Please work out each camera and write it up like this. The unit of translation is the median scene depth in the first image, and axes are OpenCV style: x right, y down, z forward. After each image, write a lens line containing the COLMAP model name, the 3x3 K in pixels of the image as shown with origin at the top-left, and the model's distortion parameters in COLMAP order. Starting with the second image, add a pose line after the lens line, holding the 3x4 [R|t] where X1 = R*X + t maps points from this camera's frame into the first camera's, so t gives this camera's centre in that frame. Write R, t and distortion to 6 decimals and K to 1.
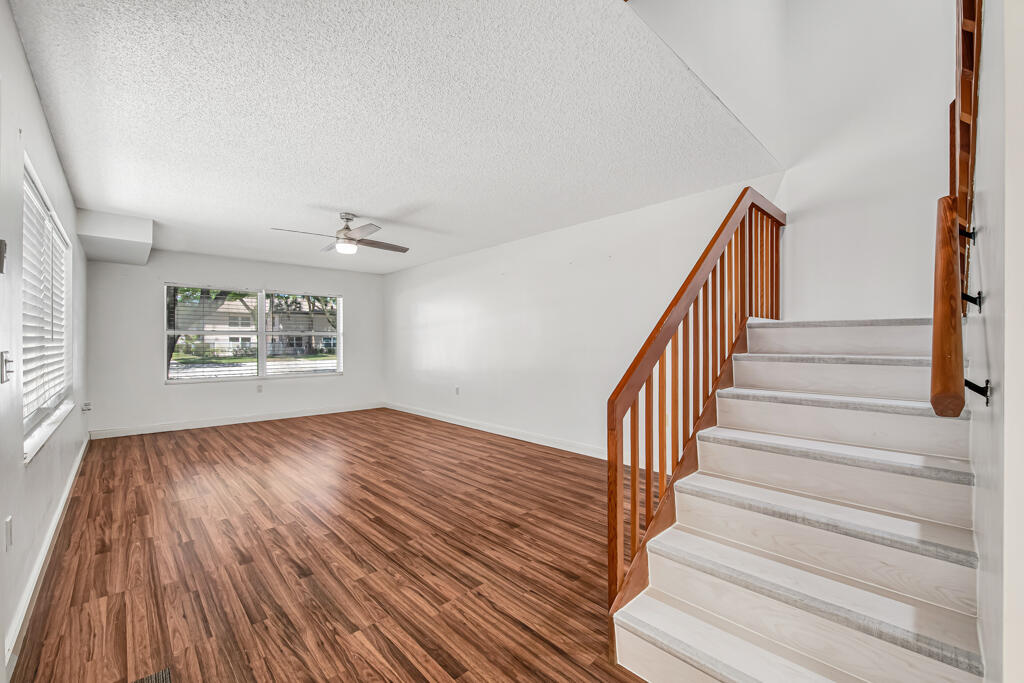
lens RADIAL K [[417.1, 0, 512.0], [0, 417.1, 341.5], [0, 0, 1]] dist [-0.010484, -0.000552]
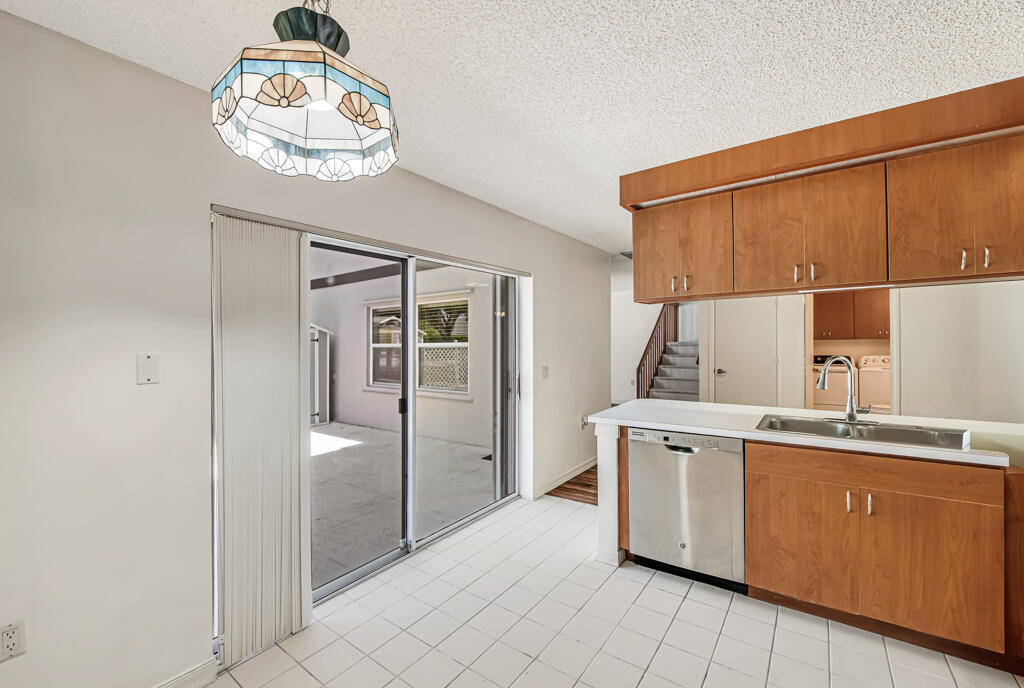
lens RADIAL K [[420.7, 0, 512.0], [0, 420.7, 344.0], [0, 0, 1]] dist [-0.019284, -0.000061]
pose [[0.983895, -0.013372, 0.178246, -1.202898], [0.011728, 0.999878, 0.010271, -0.099878], [-0.178361, -0.008015, 0.983932, -1.998751]]
